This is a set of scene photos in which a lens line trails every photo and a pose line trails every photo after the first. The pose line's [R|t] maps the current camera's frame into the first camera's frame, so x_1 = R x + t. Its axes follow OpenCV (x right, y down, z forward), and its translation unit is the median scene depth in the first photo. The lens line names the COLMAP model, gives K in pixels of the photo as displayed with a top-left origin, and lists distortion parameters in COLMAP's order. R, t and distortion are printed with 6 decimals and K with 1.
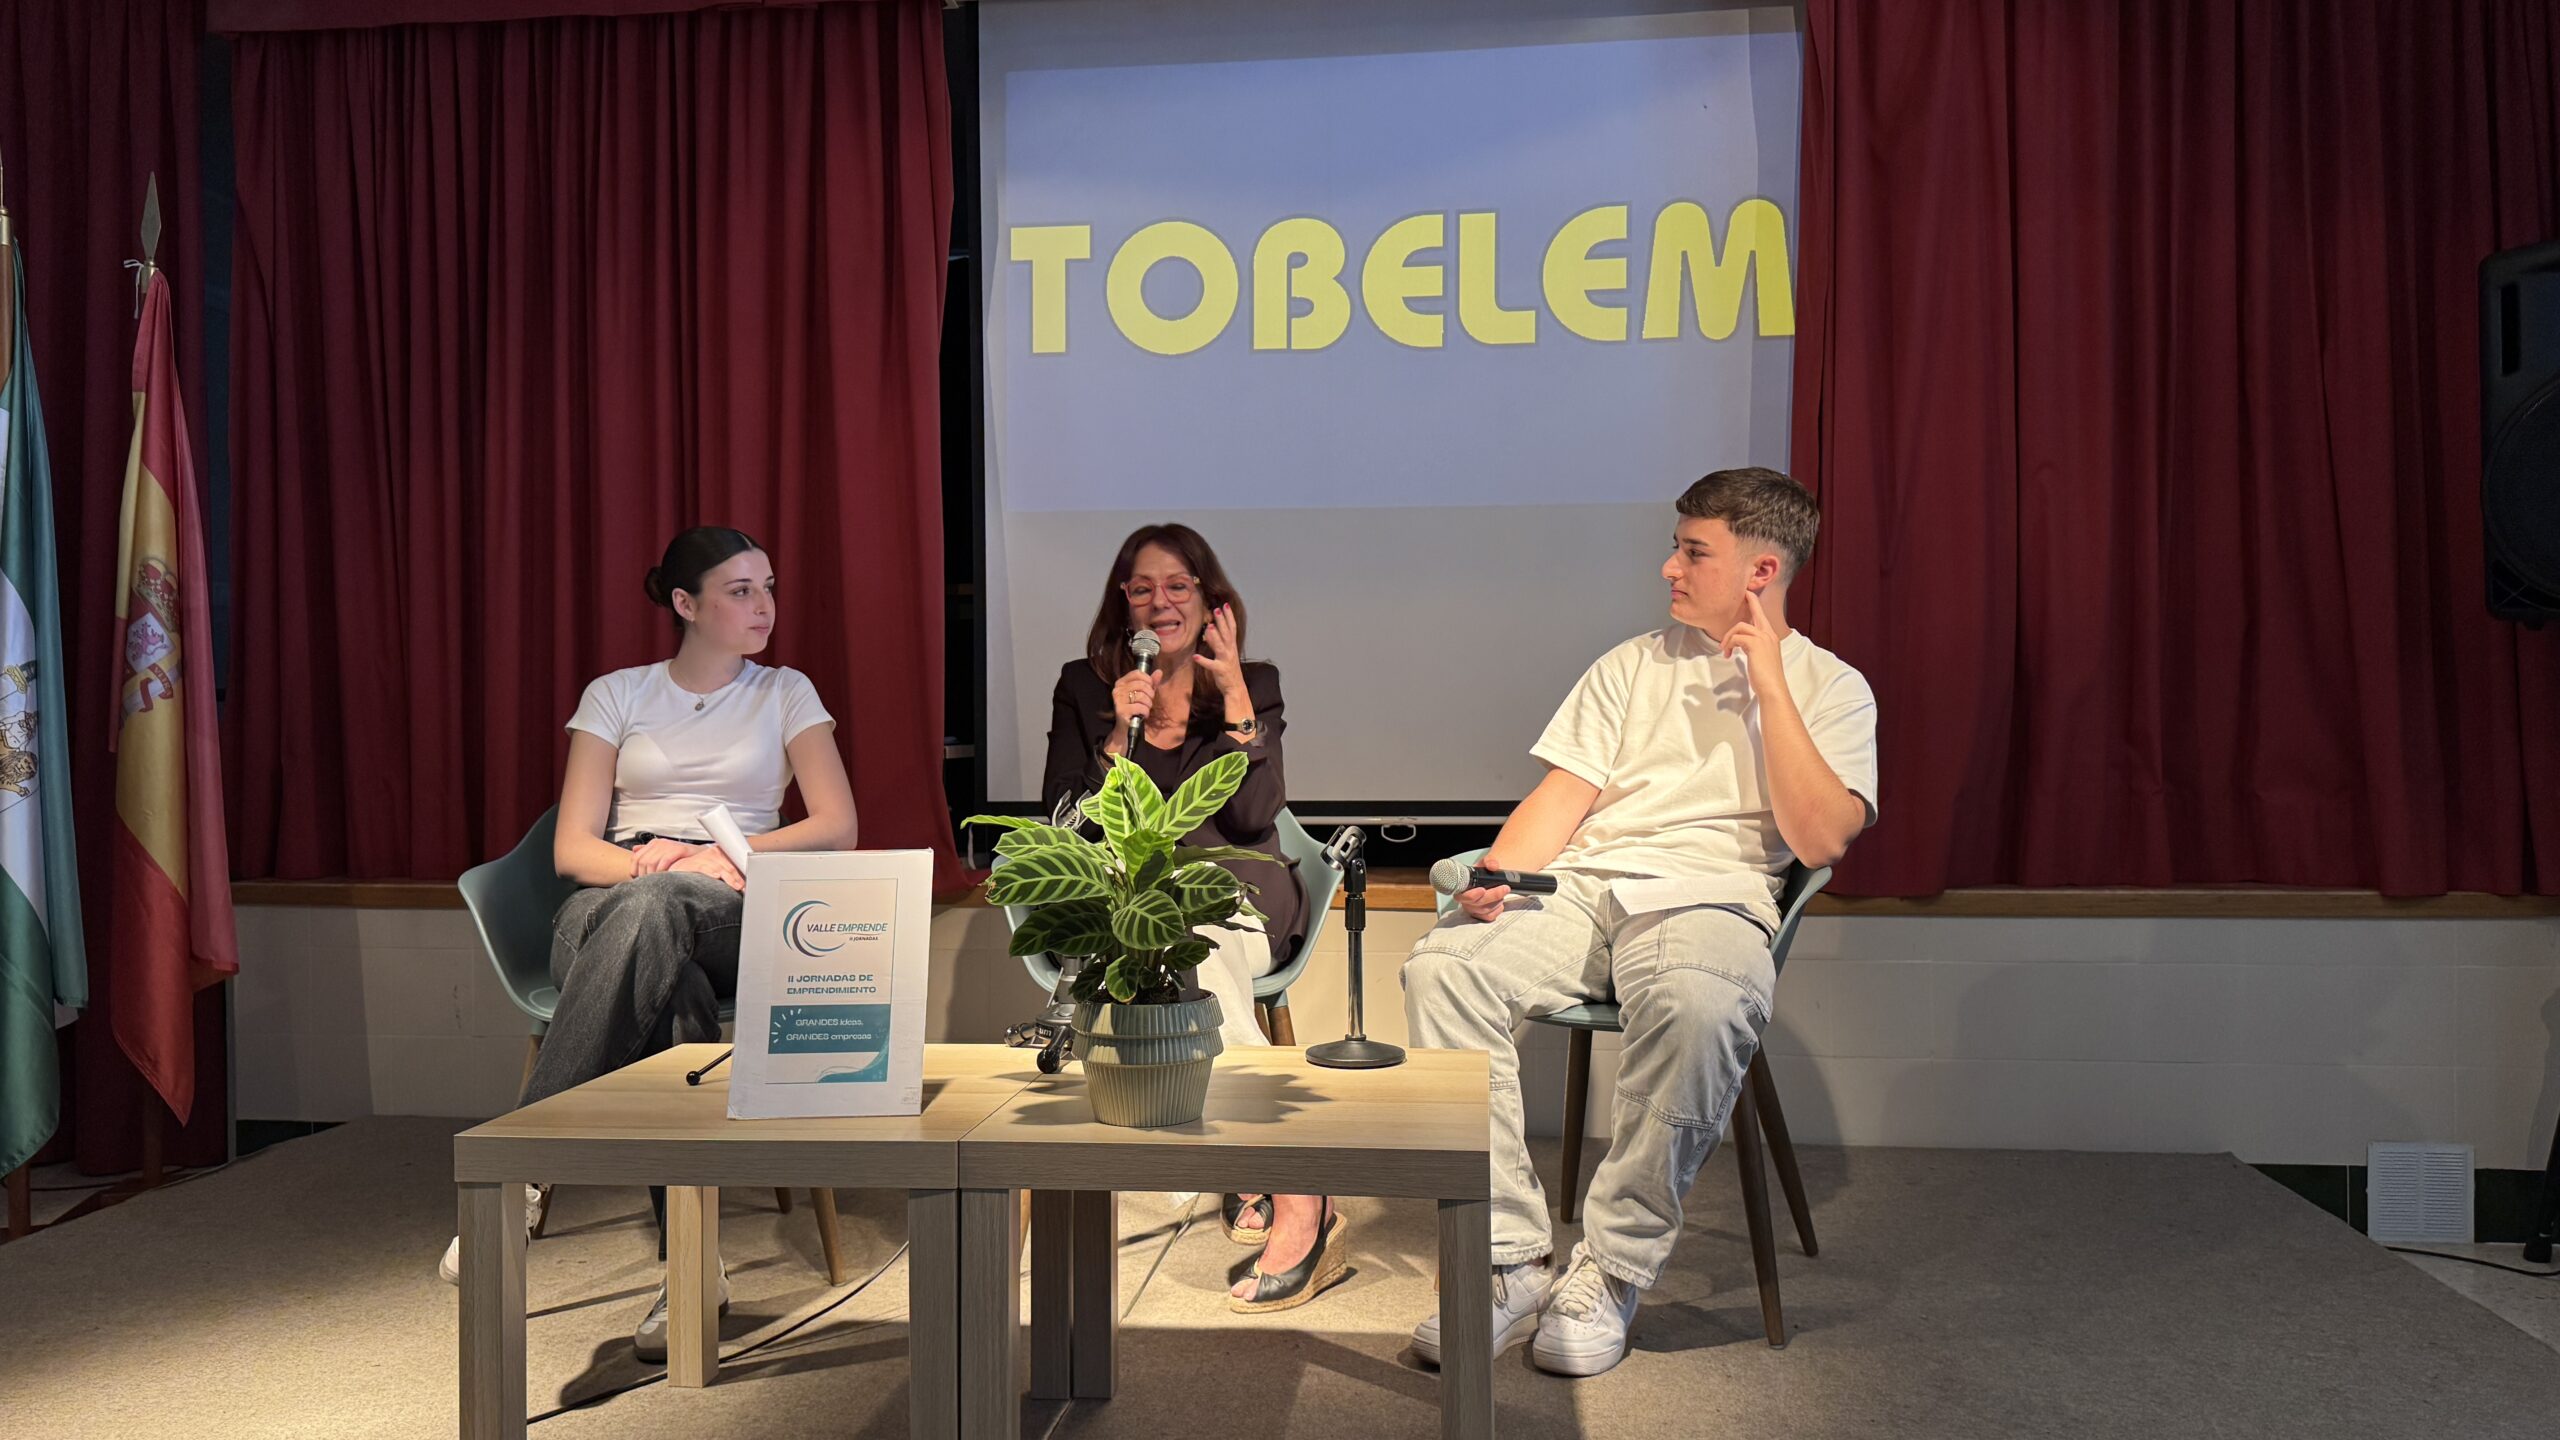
lens RADIAL K [[1834.5, 0, 1267.1], [0, 1834.5, 730.7], [0, 0, 1]] dist [0.021095, -0.025126]
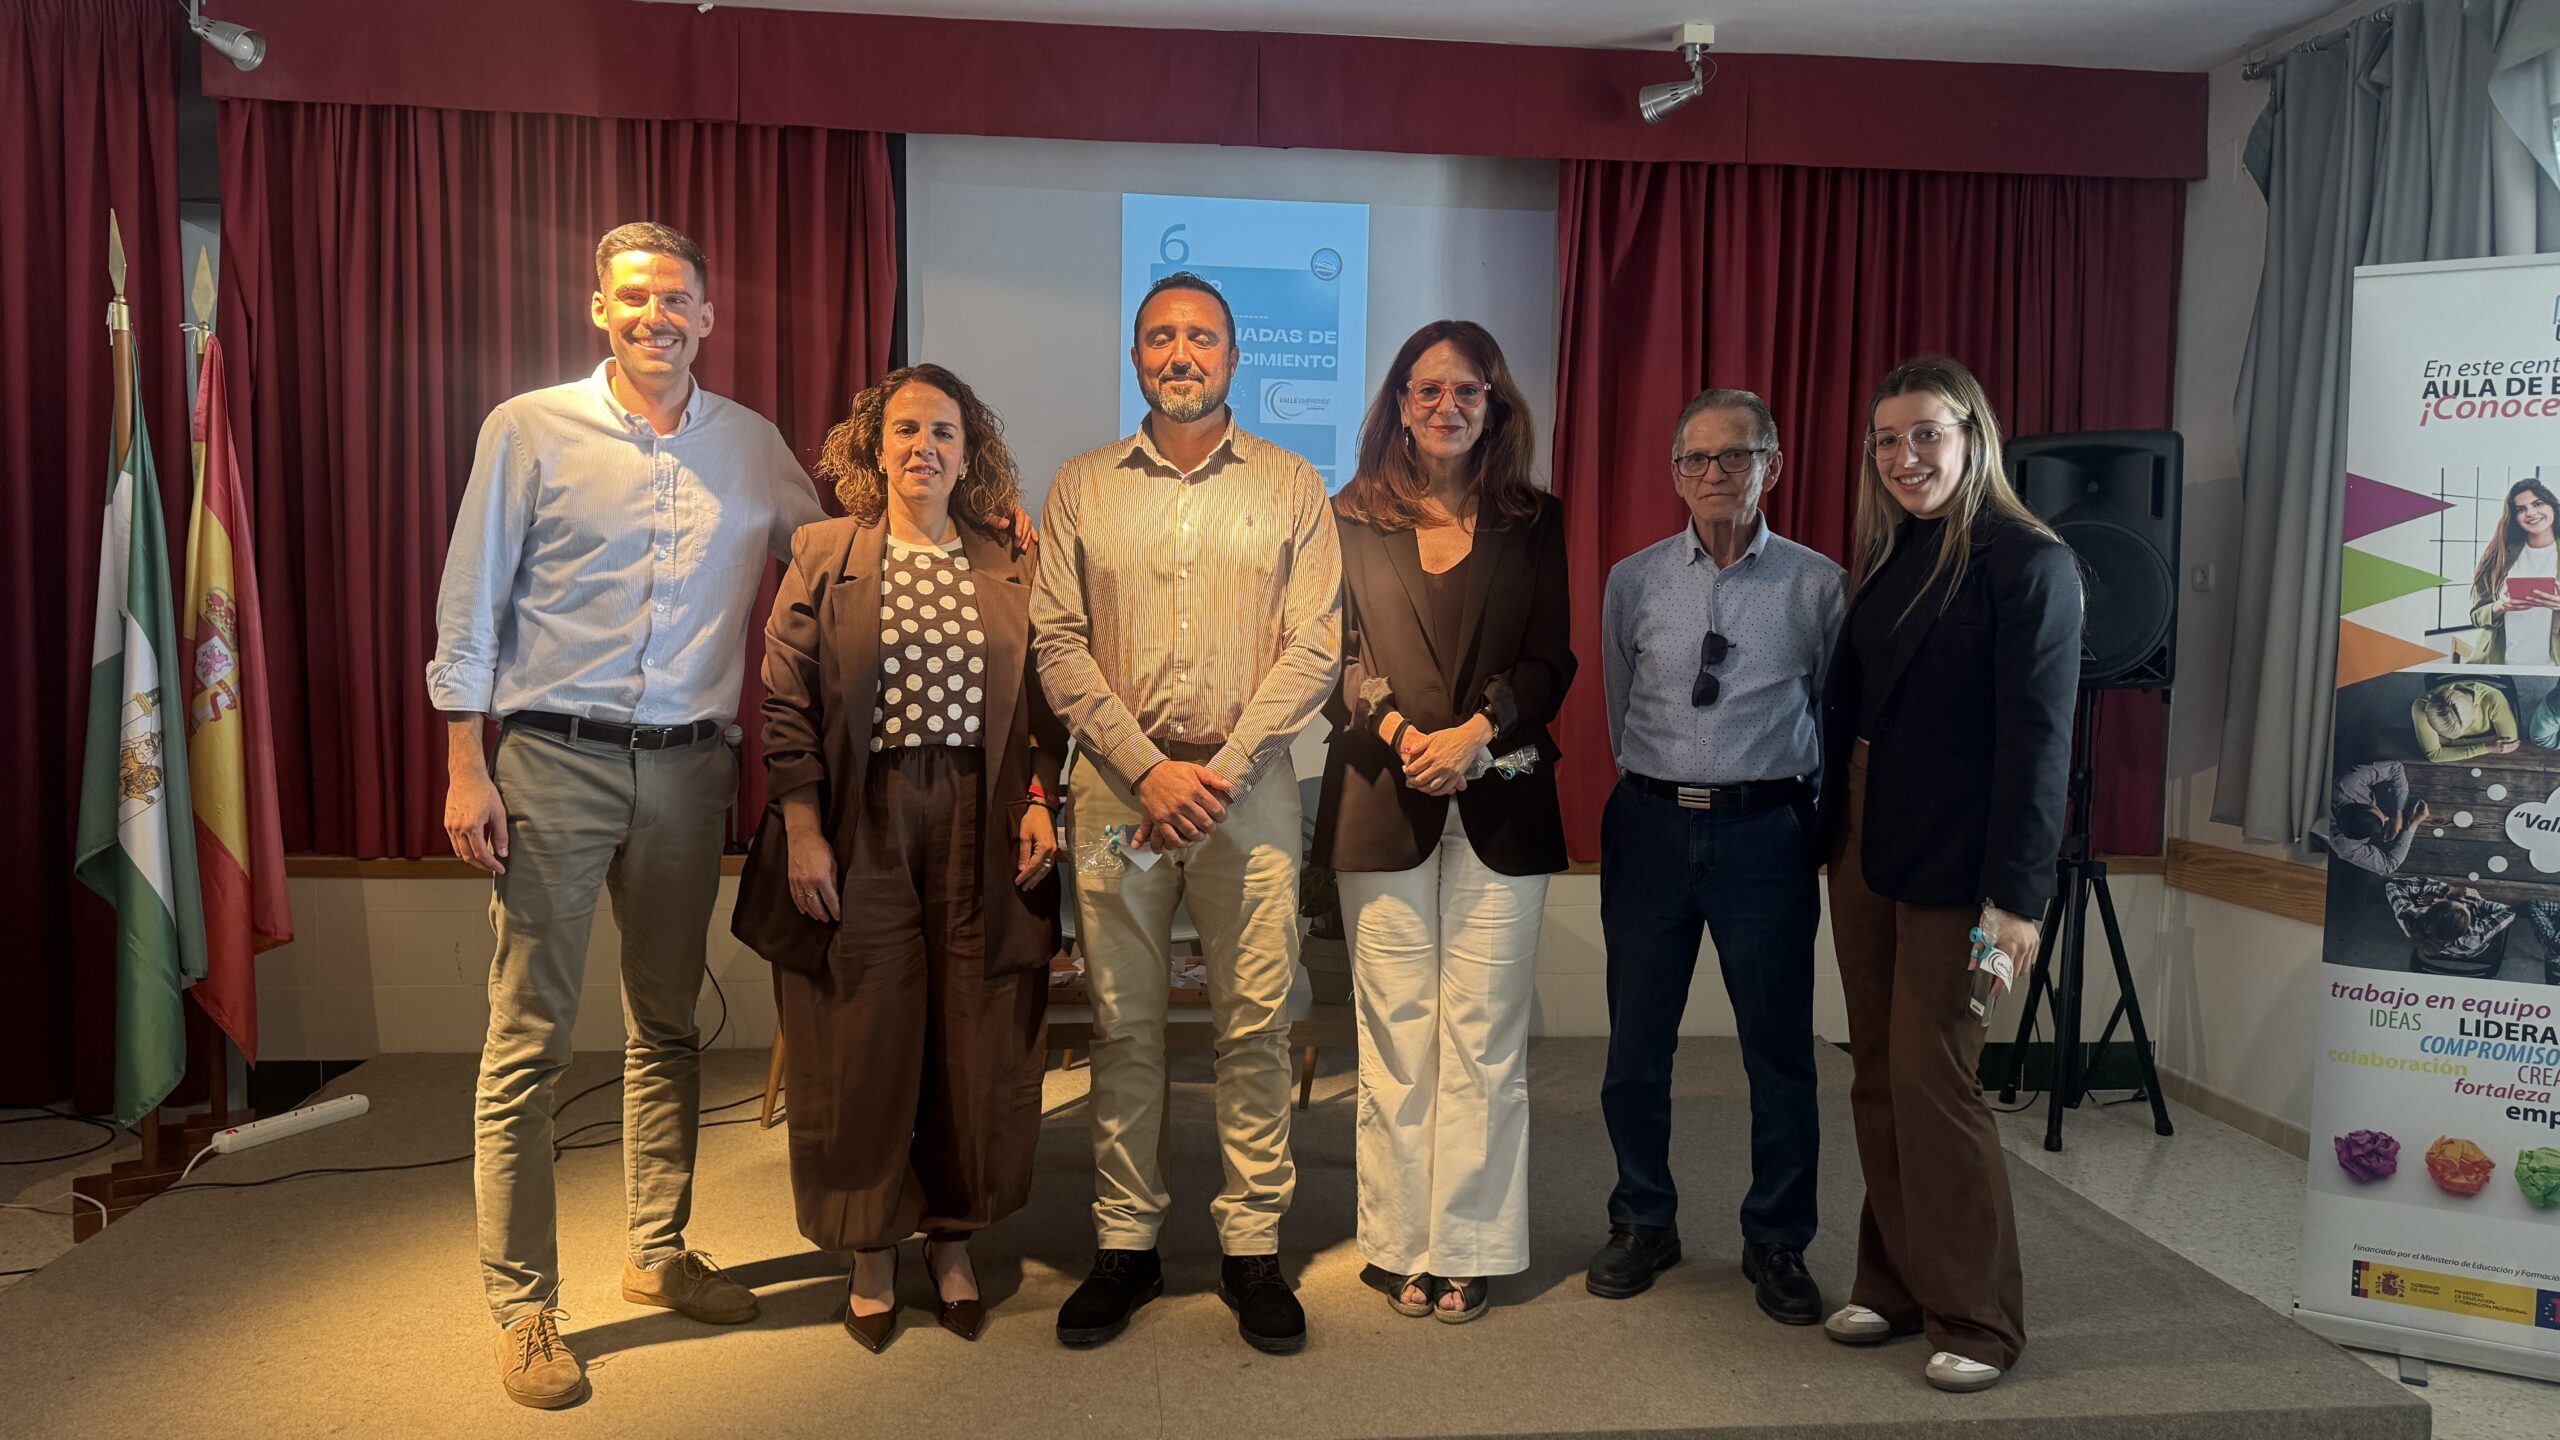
lens RADIAL K [[1834.5, 0, 1277.3], [0, 1834.5, 727.6], [0, 0, 1]] dist [0.021095, -0.025126]
pose [[0.973331, 0.007092, 0.229294, -0.223424], [-0.022029, 0.997793, 0.062646, -0.094699], [-0.228344, -0.066027, 0.971339, -0.288234]]
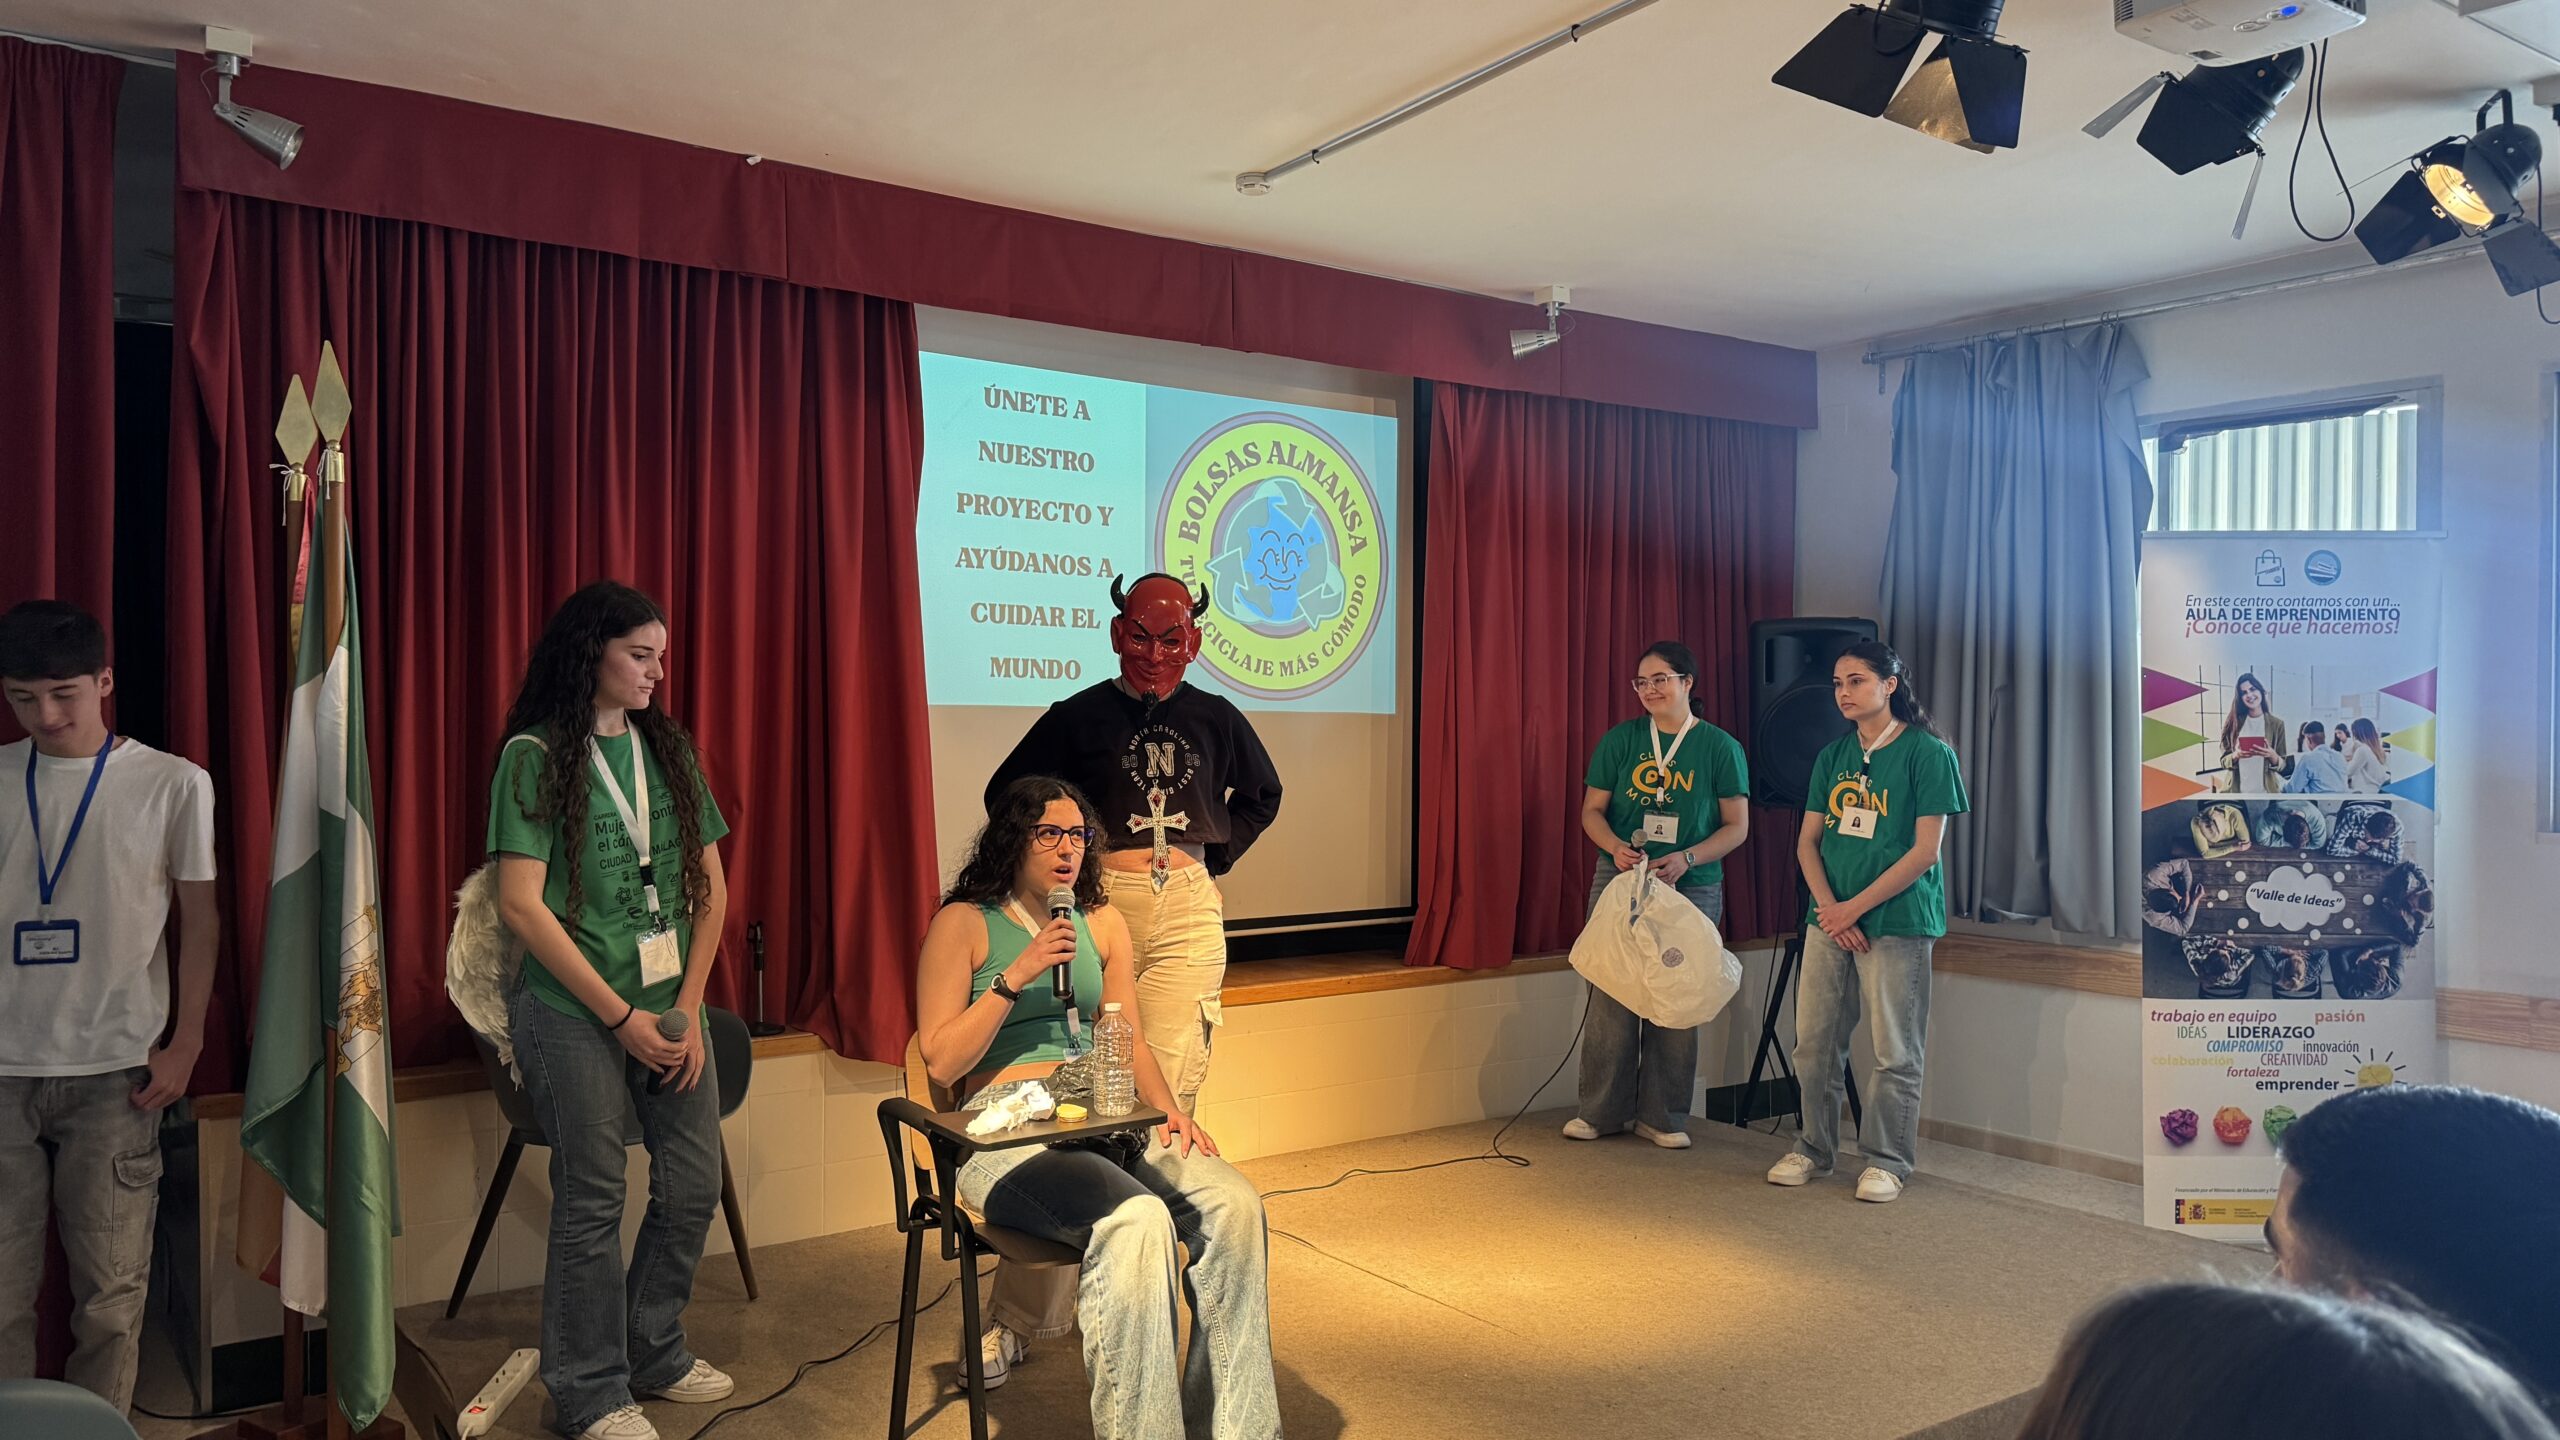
lens RADIAL K [[1834.5, 0, 1258.2], [0, 1834.5, 737.0], [0, 0, 1]] dist [0.021095, -0.025126]
pose [[0.732057, 0.004349, 0.681230, -0.922902], [-0.007174, 0.999973, 0.001324, -0.121191], [-0.681206, -0.005856, 0.732068, -0.058676]]
